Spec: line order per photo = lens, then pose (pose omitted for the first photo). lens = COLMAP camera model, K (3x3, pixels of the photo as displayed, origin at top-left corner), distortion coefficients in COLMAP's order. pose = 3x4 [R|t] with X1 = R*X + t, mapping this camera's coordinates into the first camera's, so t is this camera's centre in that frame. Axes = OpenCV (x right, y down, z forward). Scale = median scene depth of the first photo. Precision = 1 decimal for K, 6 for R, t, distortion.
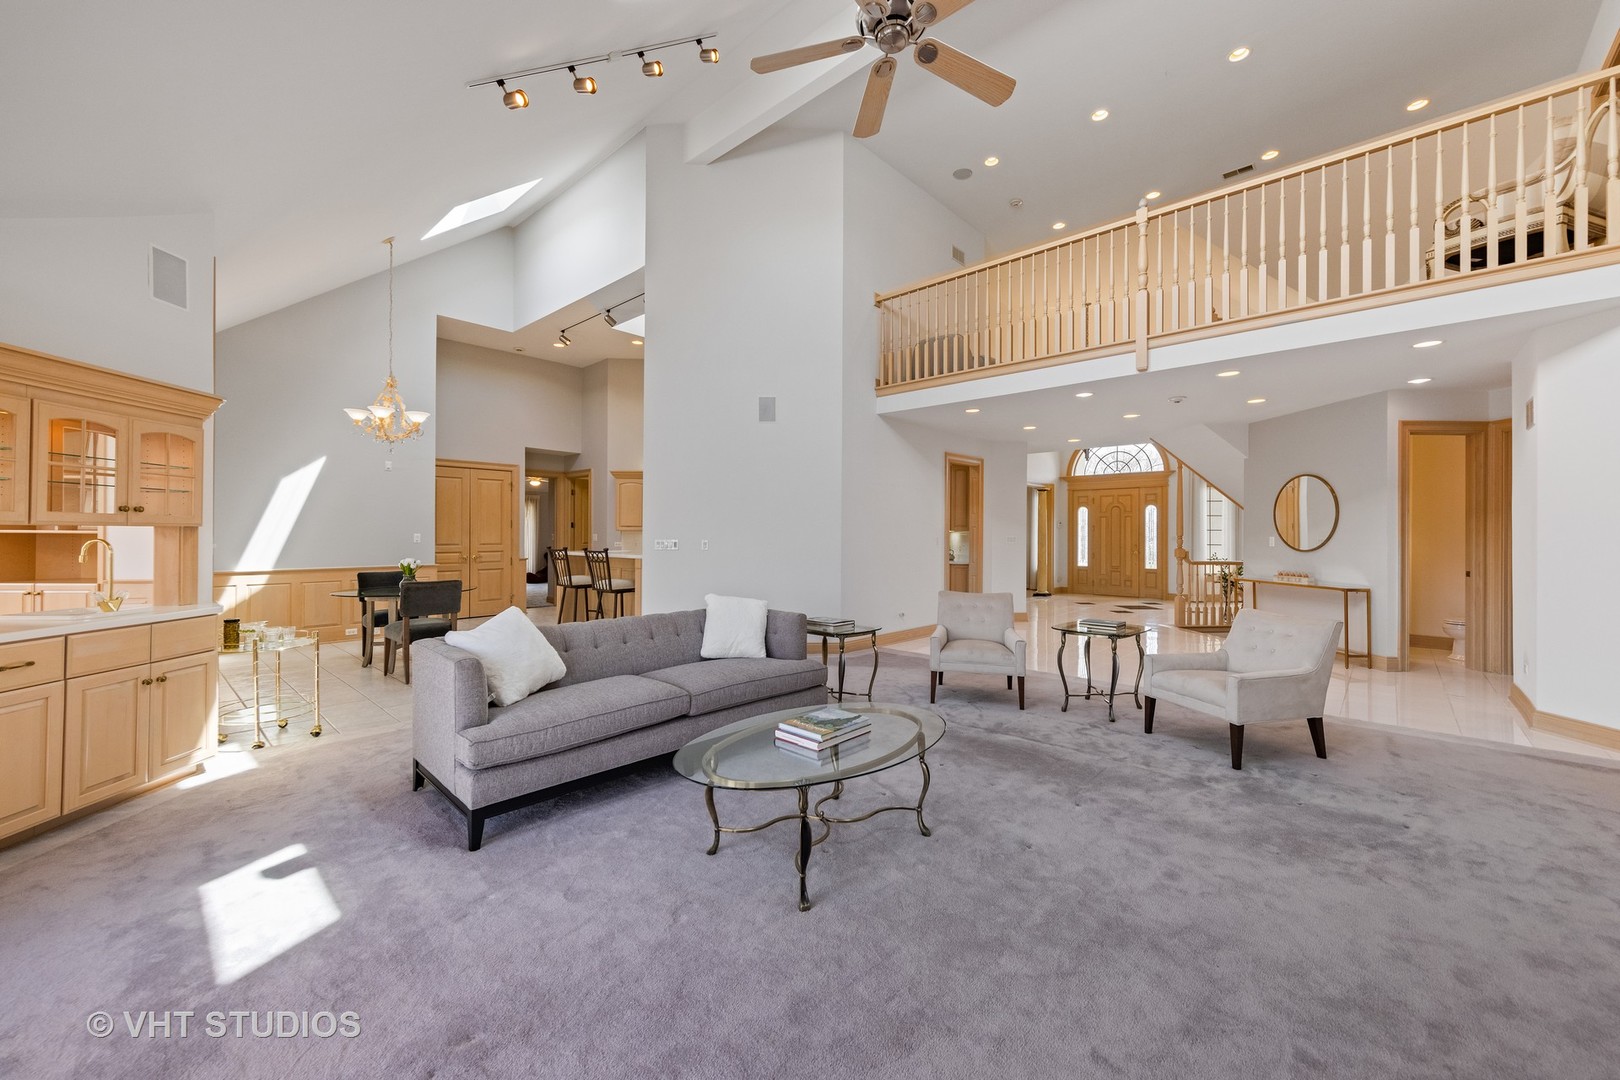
lens RADIAL K [[634.8, 0, 807.3], [0, 634.8, 538.2], [0, 0, 1]] dist [-0.001152, -0.000060]
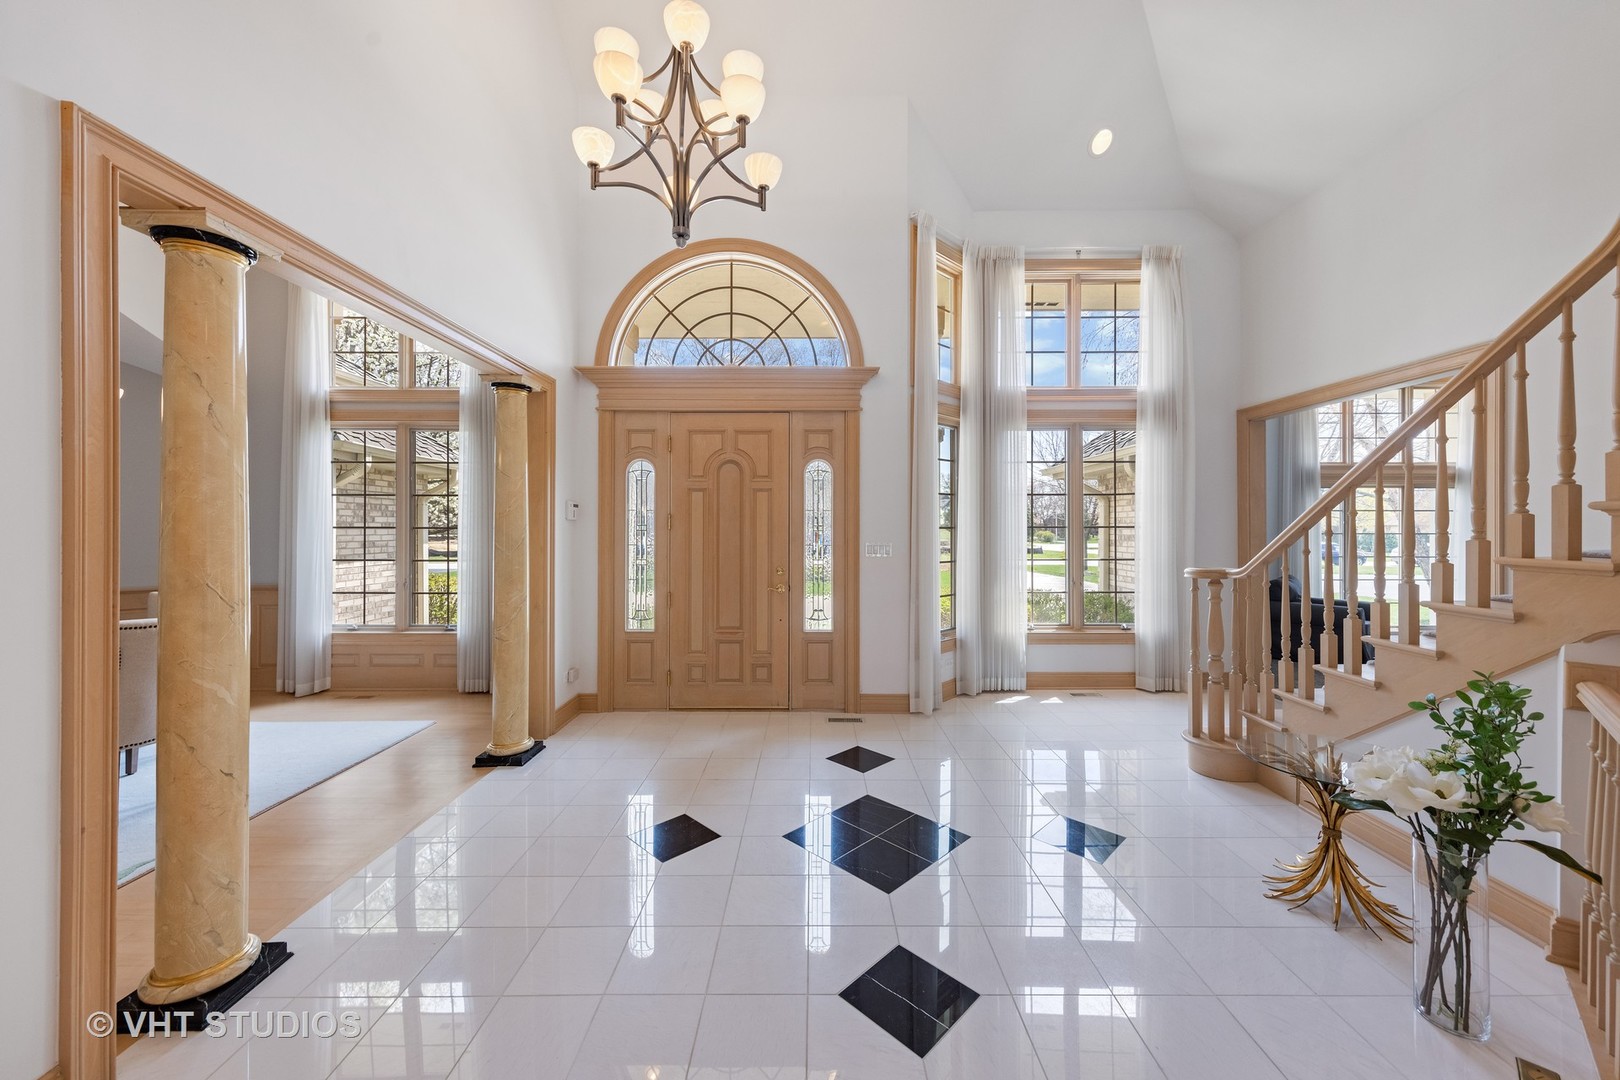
lens RADIAL K [[565.9, 0, 811.6], [0, 565.9, 533.8], [0, 0, 1]] dist [-0.000151, -0.000006]
pose [[0.741187, -0.002932, 0.671293, 0.306073], [0.001507, 0.999995, 0.002703, -0.009899], [-0.671297, -0.000991, 0.741187, 0.733560]]
